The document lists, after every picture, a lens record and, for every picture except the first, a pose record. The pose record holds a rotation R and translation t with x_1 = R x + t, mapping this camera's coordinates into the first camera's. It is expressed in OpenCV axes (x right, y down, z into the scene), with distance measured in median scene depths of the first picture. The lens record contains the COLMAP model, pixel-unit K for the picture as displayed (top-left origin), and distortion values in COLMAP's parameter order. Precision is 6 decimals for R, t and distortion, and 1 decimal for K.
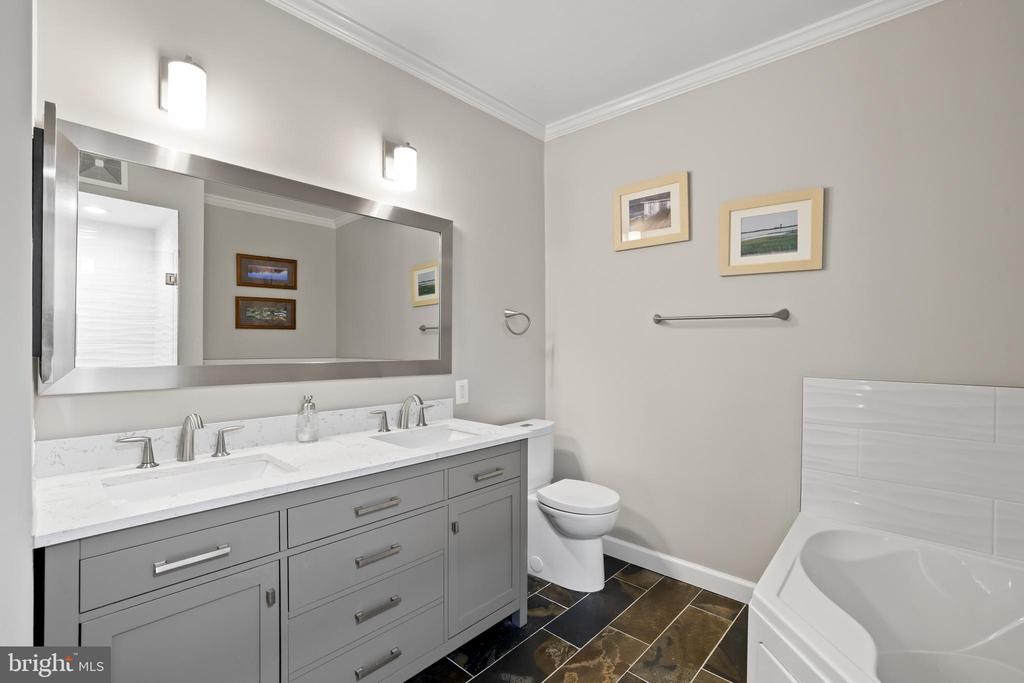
lens RADIAL K [[449.1, 0, 518.8], [0, 449.1, 342.3], [0, 0, 1]] dist [-0.029971, 0.004574]
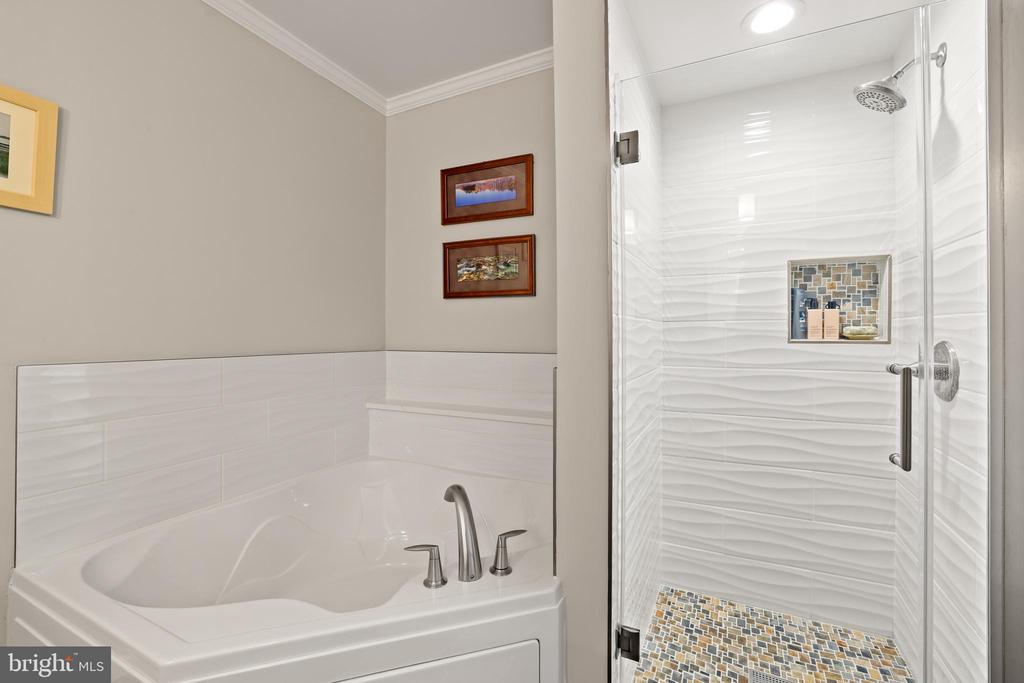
lens RADIAL K [[449.1, 0, 517.6], [0, 449.1, 332.1], [0, 0, 1]] dist [-0.029971, 0.004574]
pose [[-0.270705, -0.003238, 0.962657, -0.195451], [0.001958, 0.999990, 0.003914, 0.023840], [-0.962660, 0.002944, -0.270696, 0.419628]]
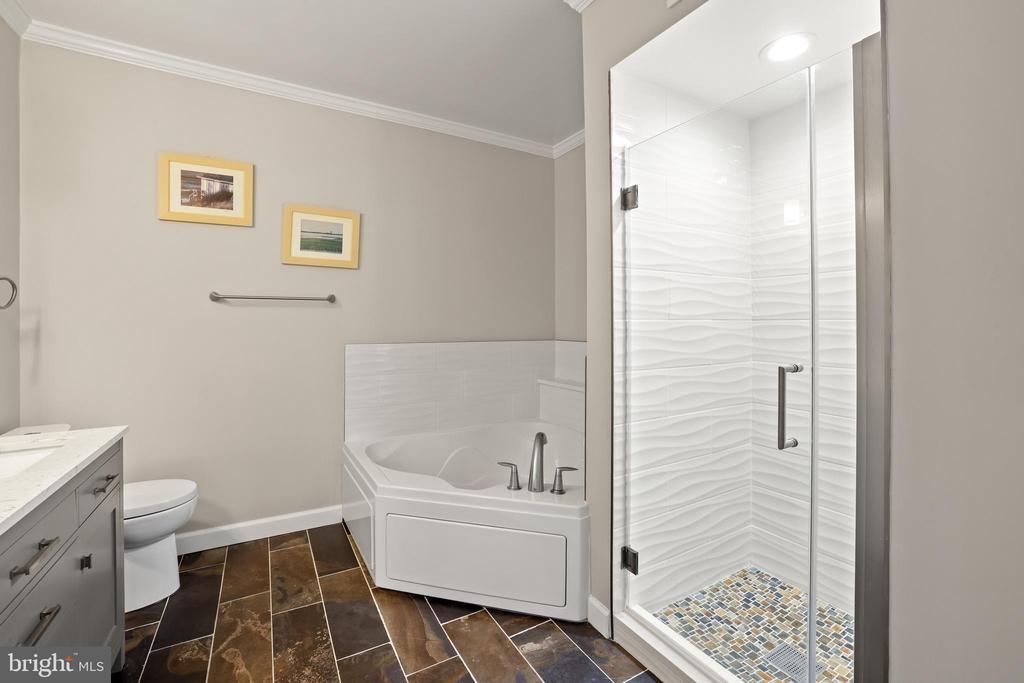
lens RADIAL K [[449.1, 0, 504.8], [0, 449.1, 320.6], [0, 0, 1]] dist [-0.029971, 0.004574]
pose [[0.313844, -0.004124, 0.949466, -0.511229], [0.004180, 0.999987, 0.002962, 0.001671], [-0.949466, 0.003039, 0.313857, 0.076305]]
